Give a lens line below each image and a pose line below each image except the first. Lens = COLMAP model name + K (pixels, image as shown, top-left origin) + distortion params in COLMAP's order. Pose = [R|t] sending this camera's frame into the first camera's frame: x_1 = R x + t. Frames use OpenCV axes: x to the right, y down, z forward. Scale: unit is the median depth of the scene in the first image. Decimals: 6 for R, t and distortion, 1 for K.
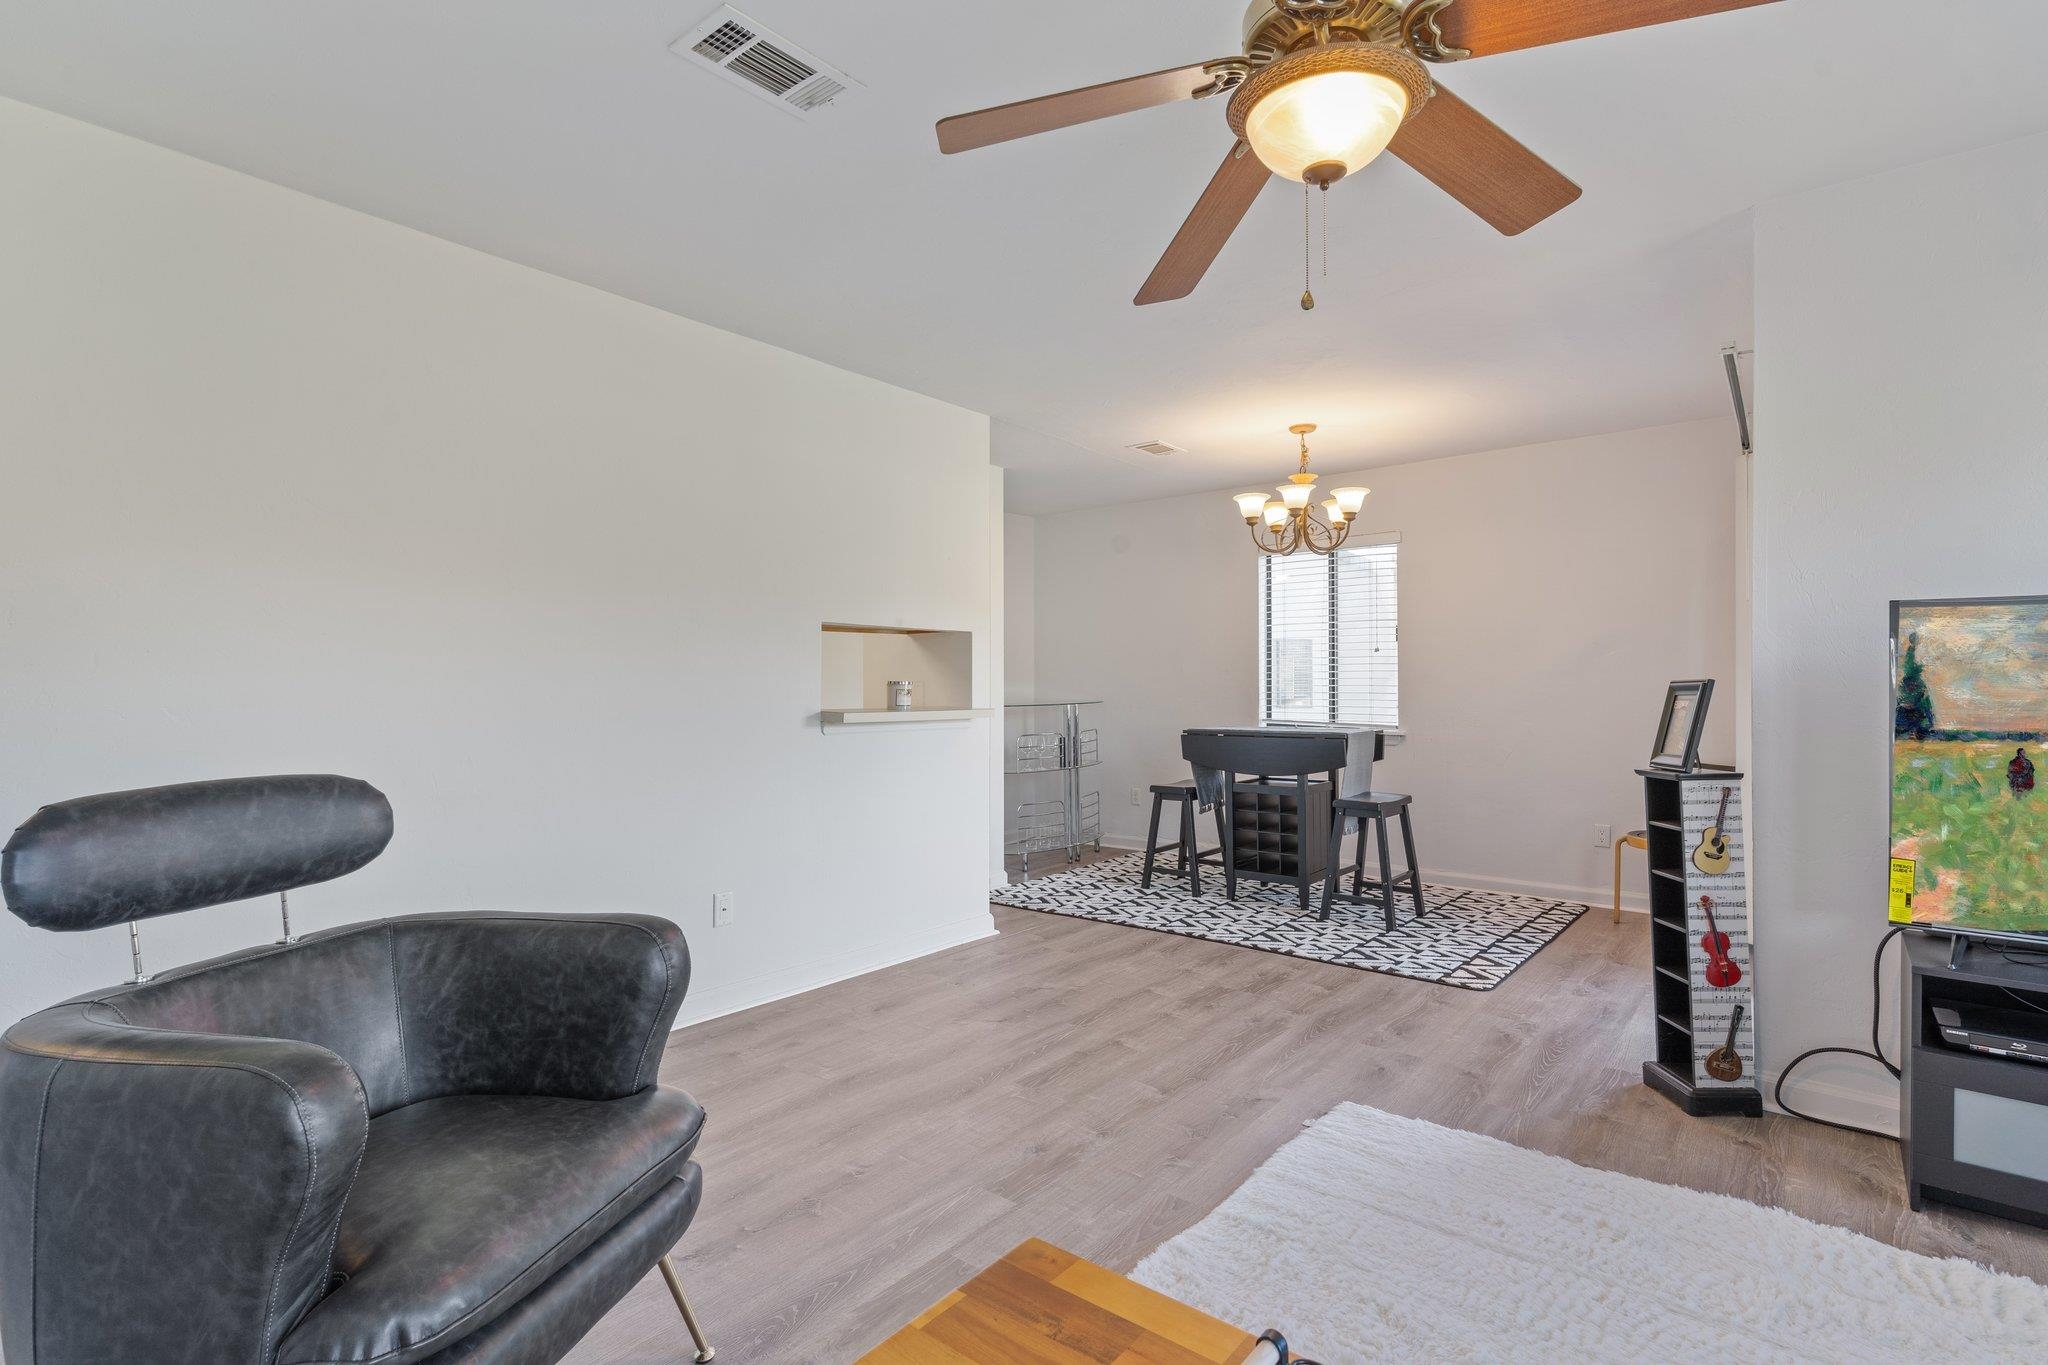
lens RADIAL K [[976.3, 0, 1018.4], [0, 976.3, 683.6], [0, 0, 1]] dist [-0.000593, -0.000213]
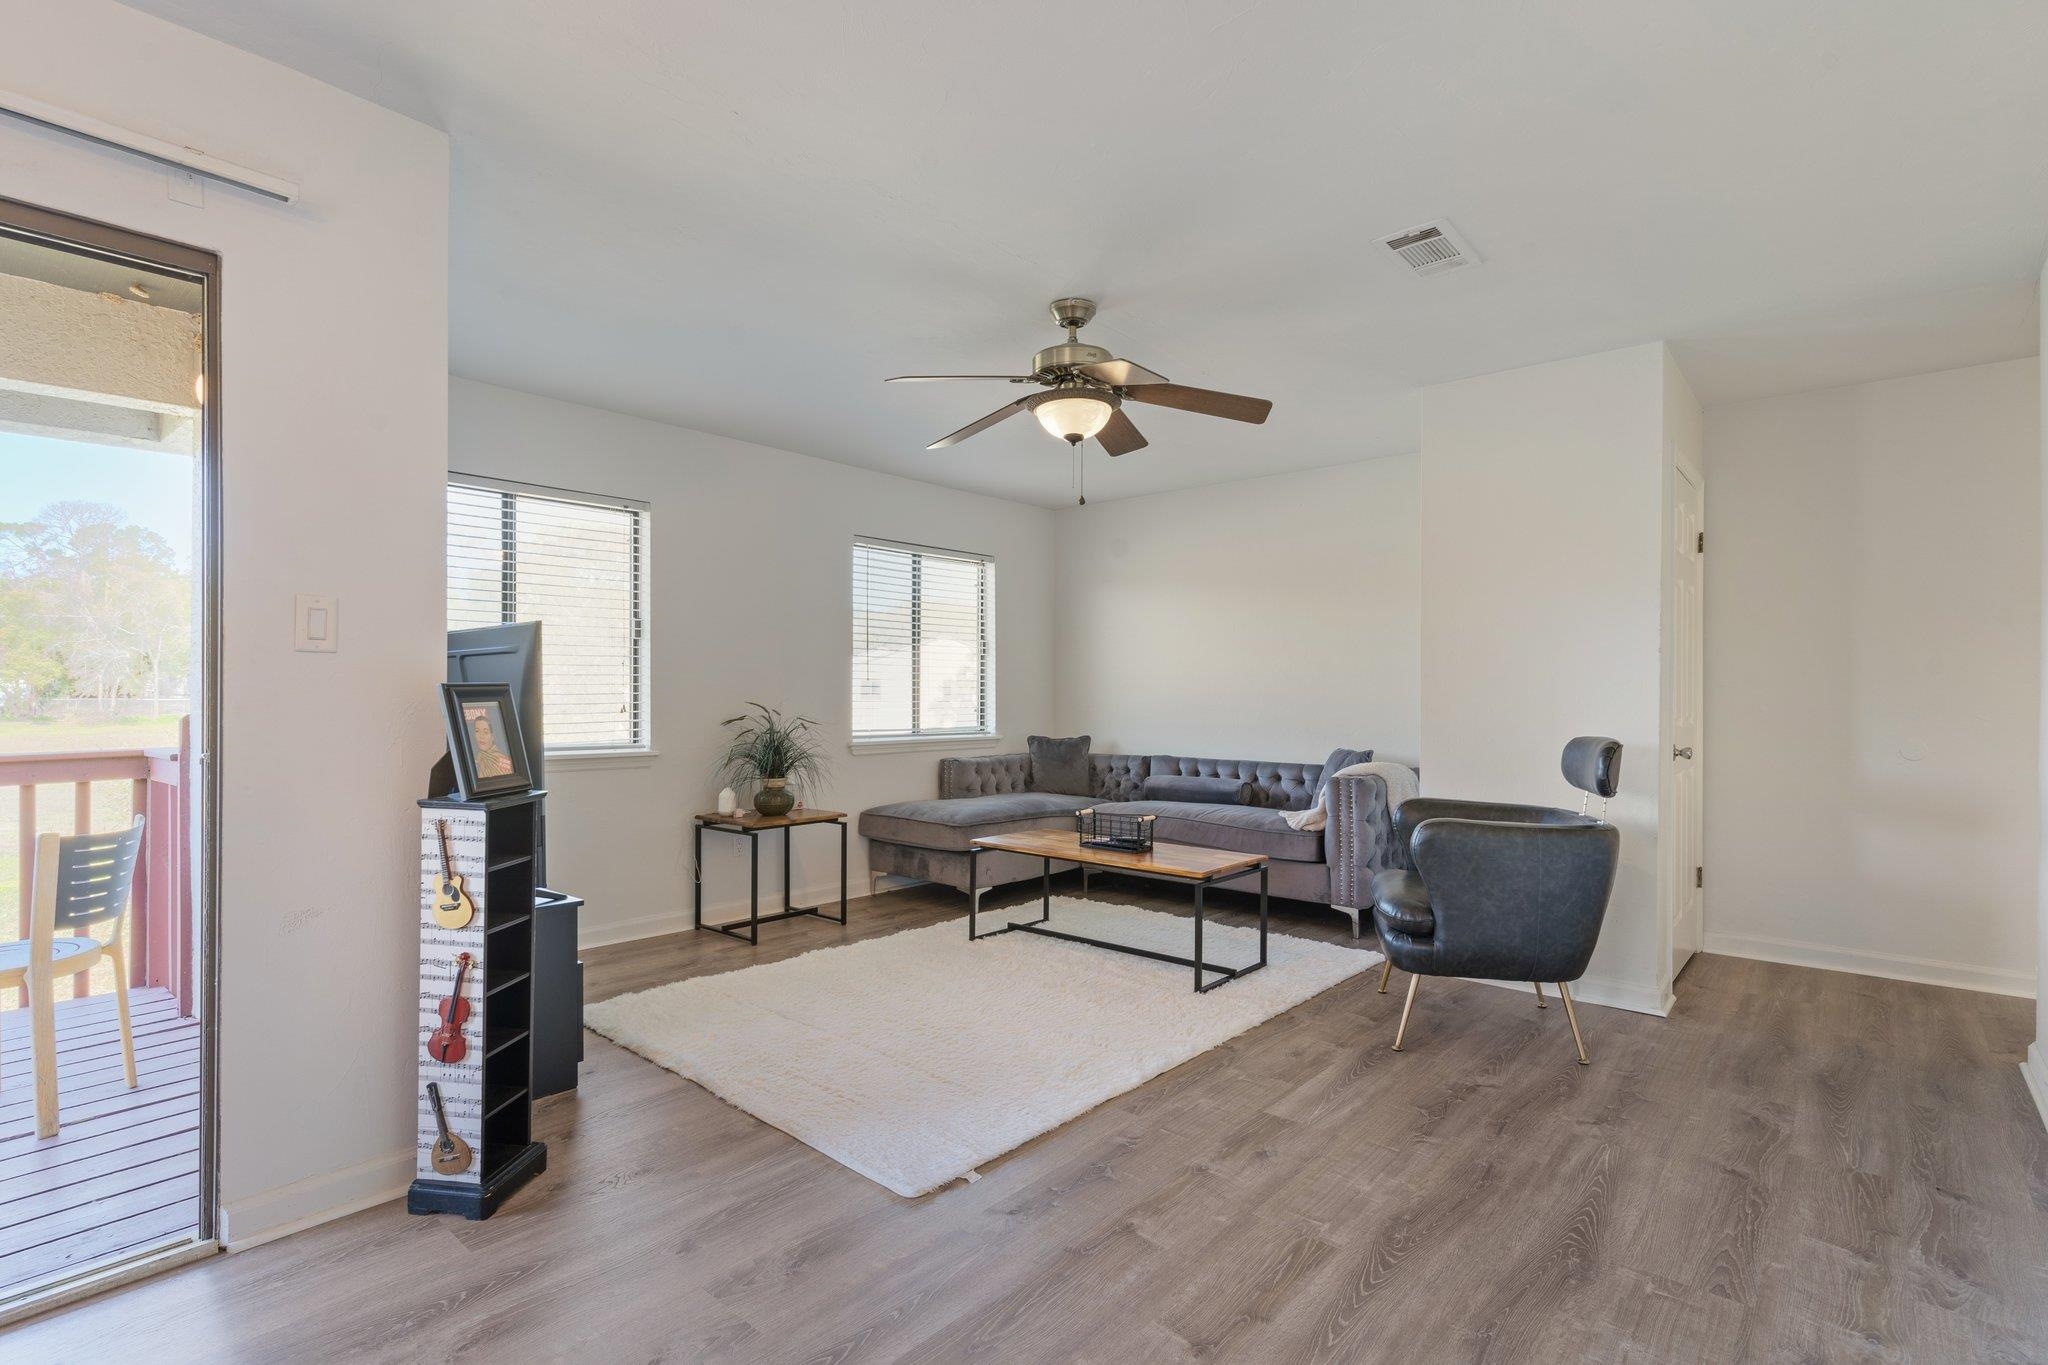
lens RADIAL K [[981.7, 0, 1009.4], [0, 981.7, 695.4], [0, 0, 1]] dist [0.002366, 0.000369]
pose [[-0.999263, -0.000821, 0.038386, 0.167523], [-0.000791, 0.999999, 0.000791, 0.003386], [-0.038386, 0.000760, -0.999263, 1.388833]]
